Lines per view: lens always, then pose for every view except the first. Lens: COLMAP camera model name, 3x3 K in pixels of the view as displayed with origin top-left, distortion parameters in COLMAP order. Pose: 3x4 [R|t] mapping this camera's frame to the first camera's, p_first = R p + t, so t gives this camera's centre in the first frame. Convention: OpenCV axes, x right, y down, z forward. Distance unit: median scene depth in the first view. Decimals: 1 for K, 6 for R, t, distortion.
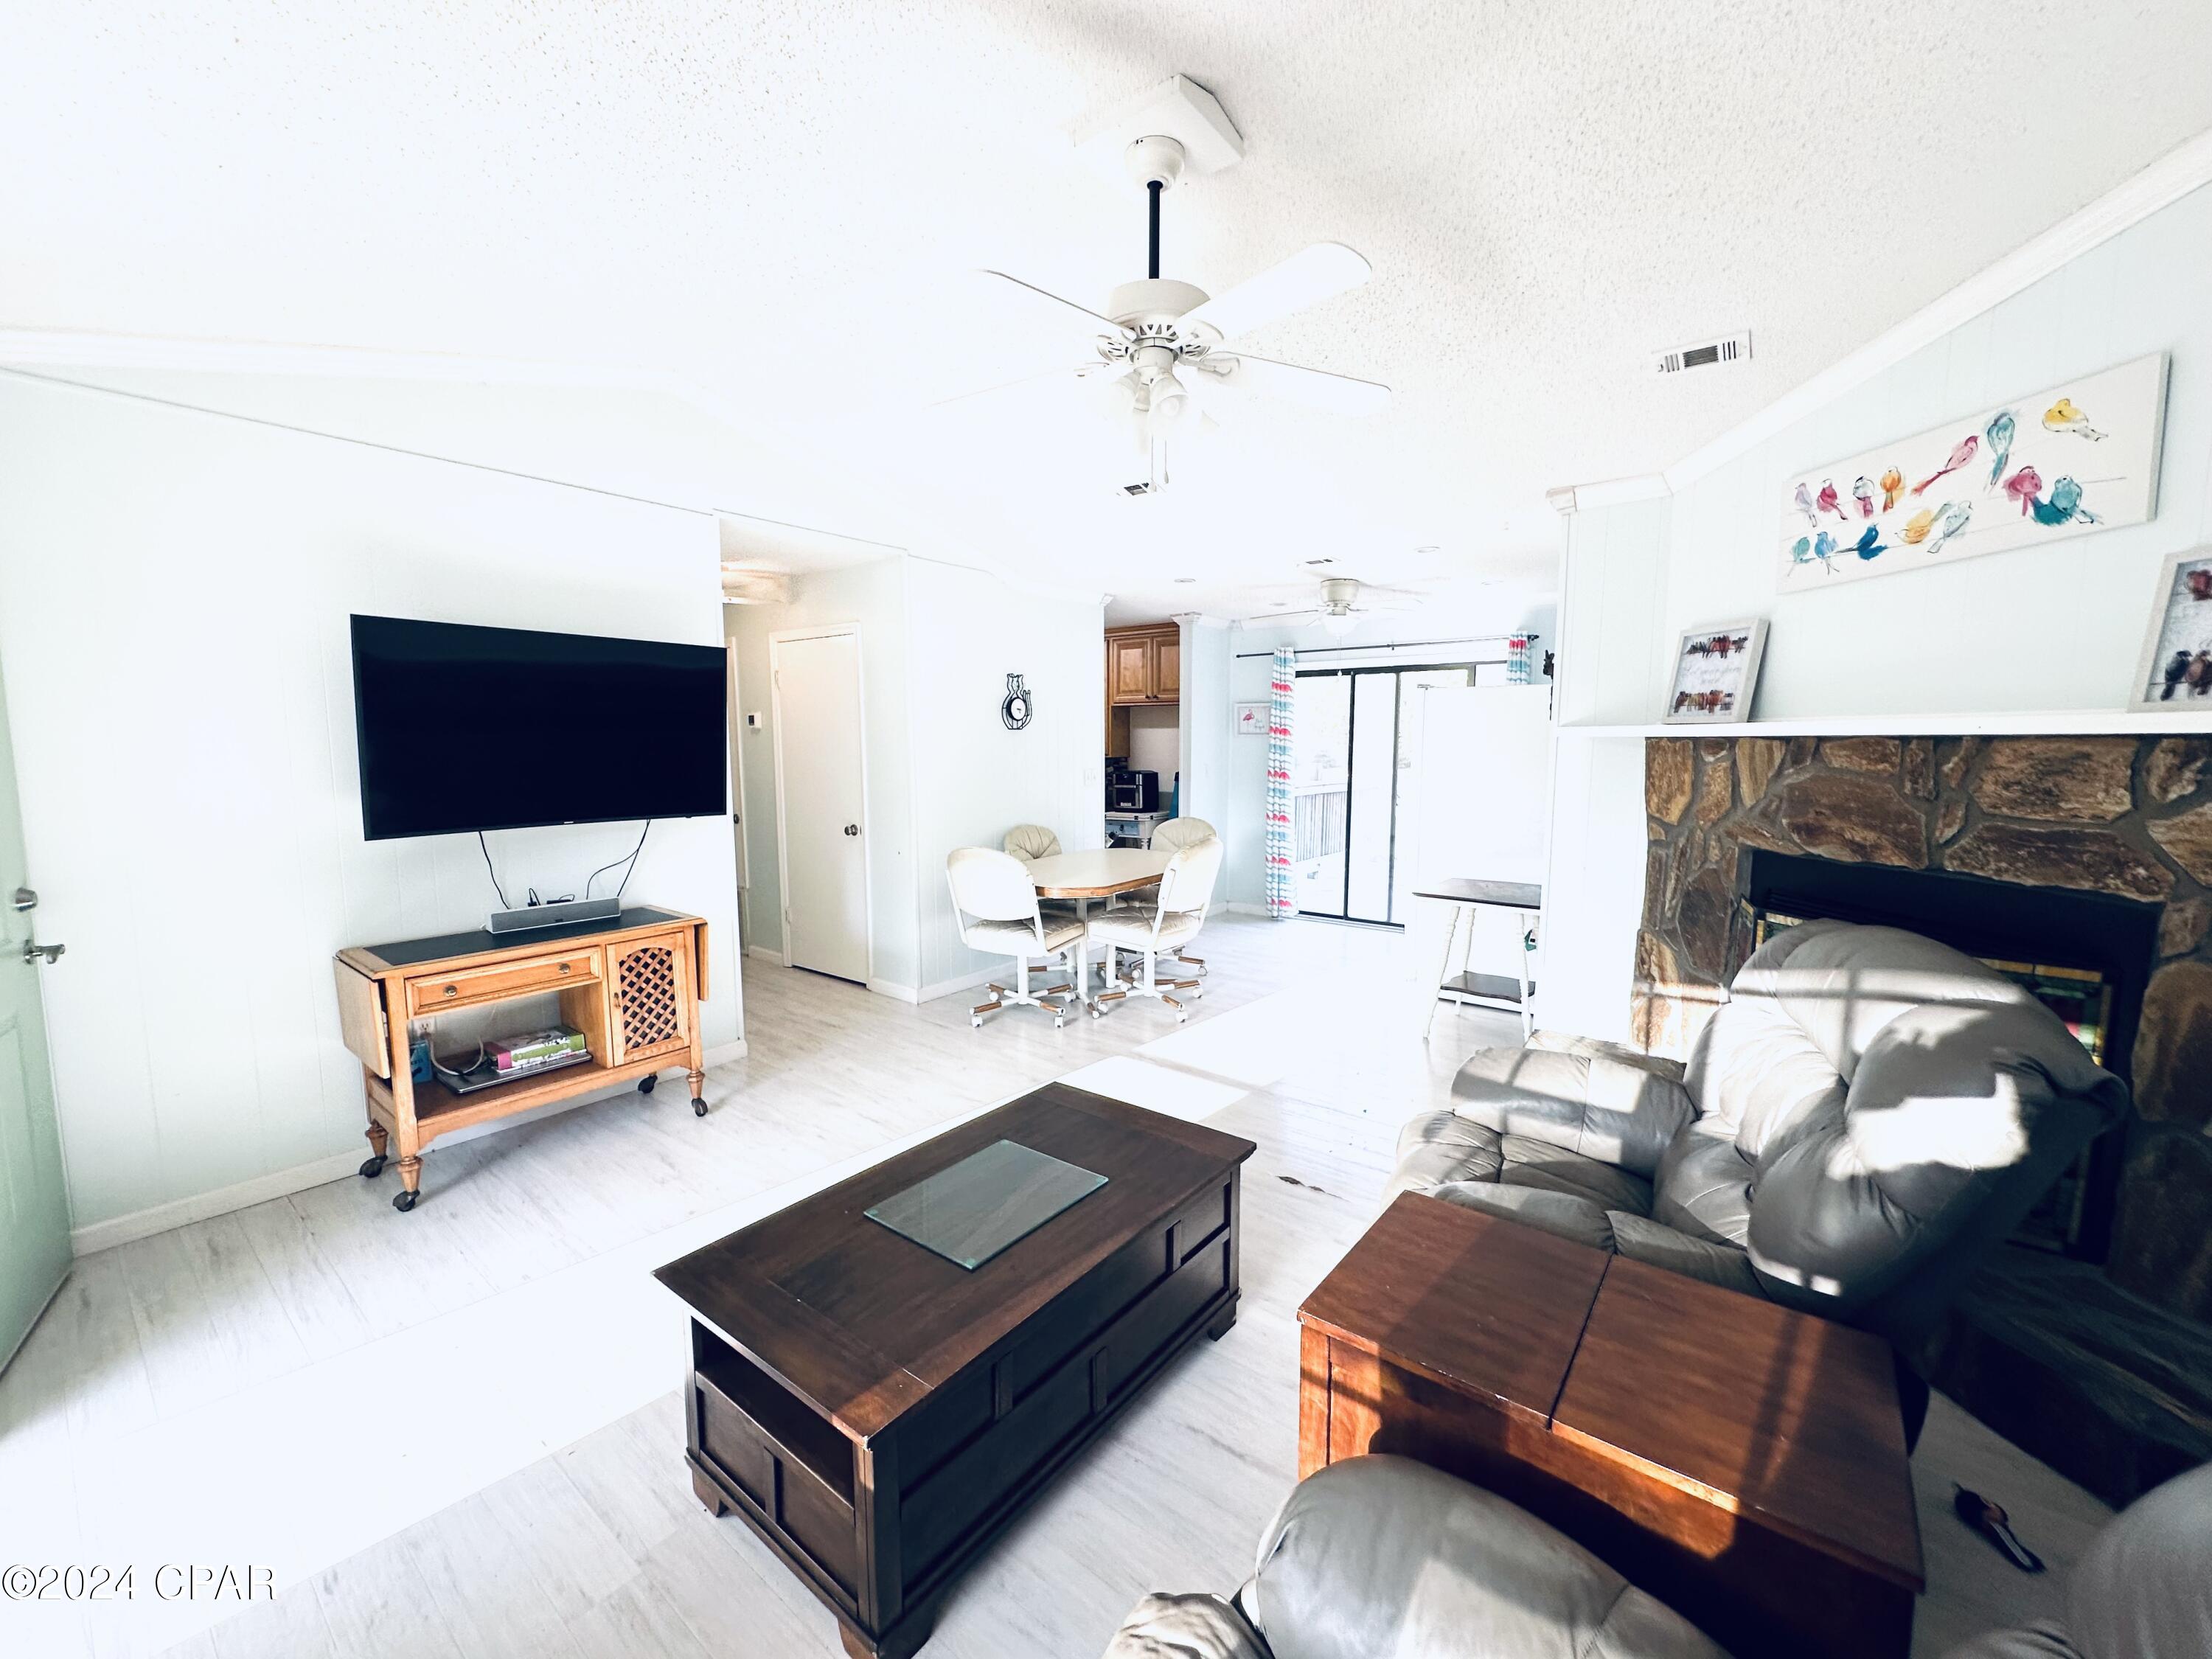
lens RADIAL K [[883.6, 0, 1106.0], [0, 883.6, 829.5], [0, 0, 1]] dist [-0.002632, -0.000172]
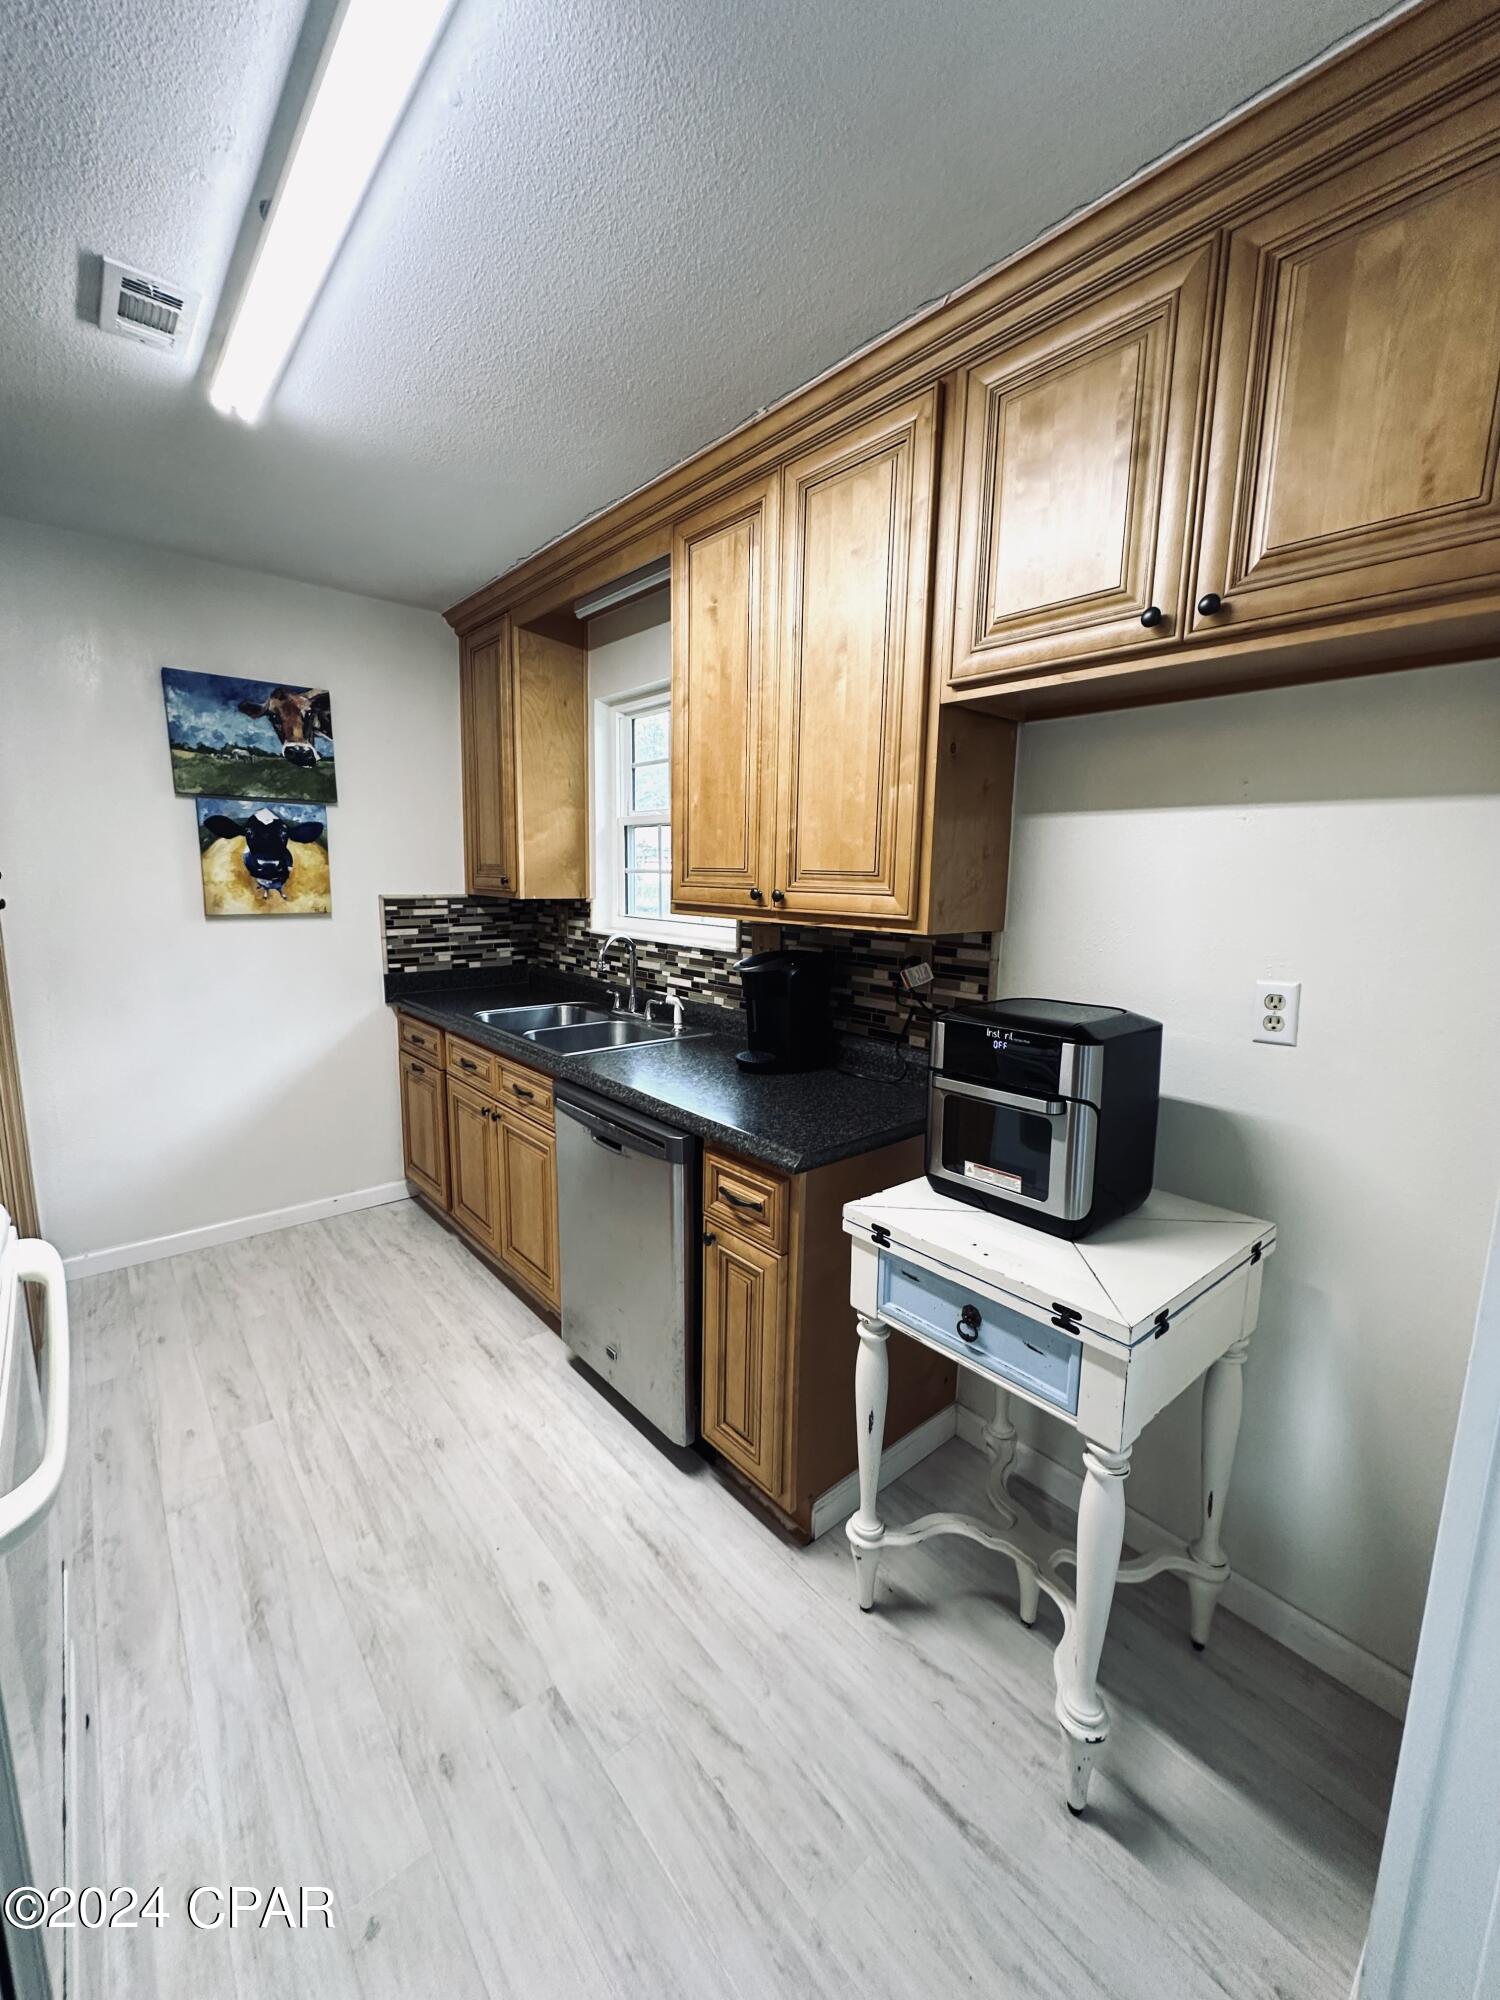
lens RADIAL K [[798.9, 0, 750.0], [0, 798.9, 1000.0], [0, 0, 1]] dist [-0.002632, -0.000172]
pose [[0.980681, 0.044781, -0.190419, 0.000742], [-0.034962, 0.997895, 0.054618, -0.077990], [0.192464, -0.046906, 0.980182, 0.798981]]
